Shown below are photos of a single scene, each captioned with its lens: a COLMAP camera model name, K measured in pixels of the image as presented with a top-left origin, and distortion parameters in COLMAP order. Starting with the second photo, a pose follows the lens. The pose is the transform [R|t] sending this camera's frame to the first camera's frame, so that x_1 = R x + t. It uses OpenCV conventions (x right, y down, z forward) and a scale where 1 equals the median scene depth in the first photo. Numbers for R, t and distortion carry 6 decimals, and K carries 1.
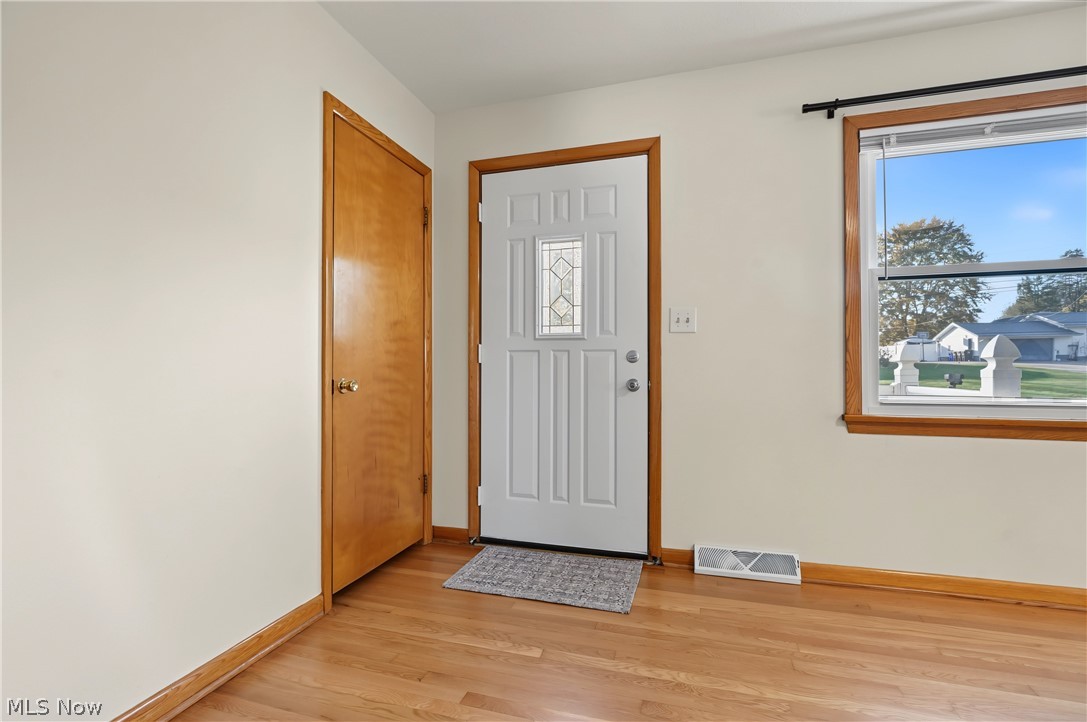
lens RADIAL K [[495.1, 0, 543.3], [0, 495.1, 364.2], [0, 0, 1]] dist [-0.003524, 0.000374]
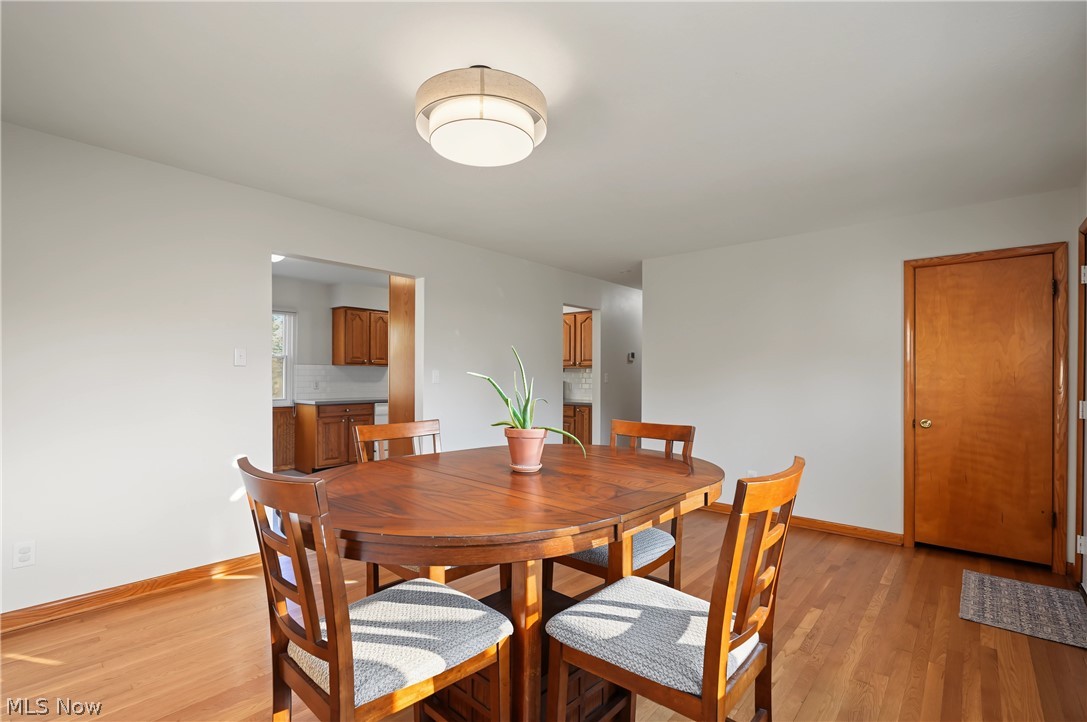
lens RADIAL K [[492.6, 0, 538.4], [0, 492.6, 370.7], [0, 0, 1]] dist [-0.002009, 0.000130]
pose [[-0.408144, -0.005126, -0.912903, 1.427455], [-0.000851, 0.999986, -0.005234, -0.107431], [0.912917, -0.001359, -0.408143, 0.409974]]
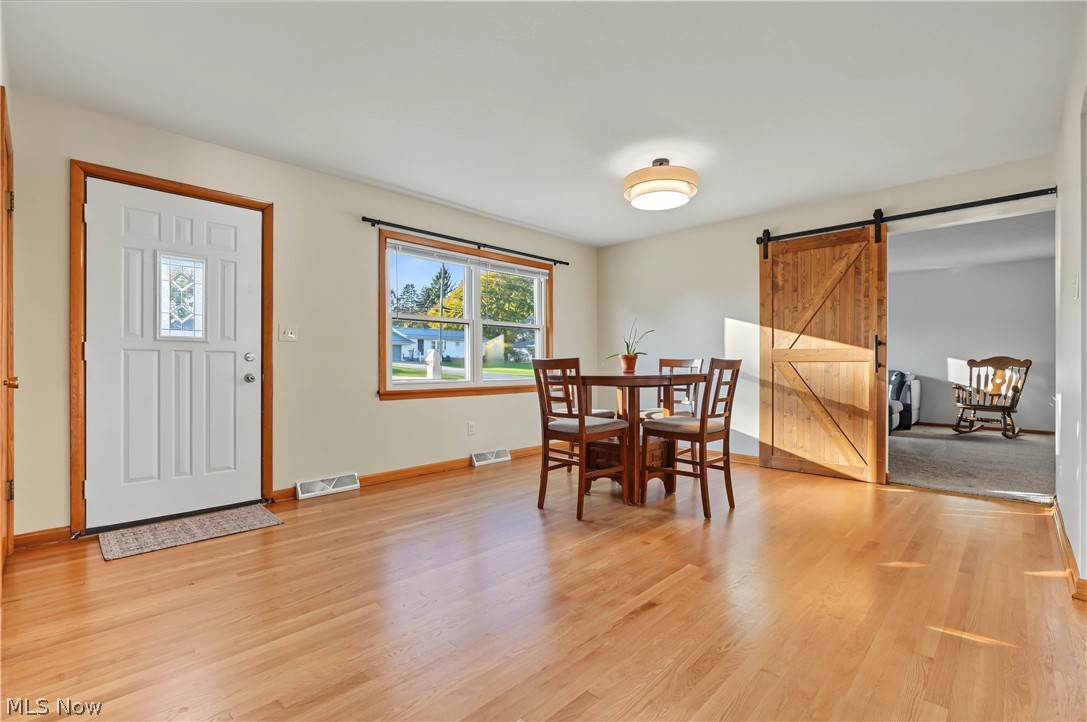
lens RADIAL K [[495.1, 0, 543.3], [0, 495.1, 364.2], [0, 0, 1]] dist [-0.003524, 0.000374]
pose [[0.458484, 0.003166, 0.888697, -0.665994], [-0.007332, 0.999973, 0.000220, -0.001793], [-0.888672, -0.006617, 0.458495, -0.345795]]
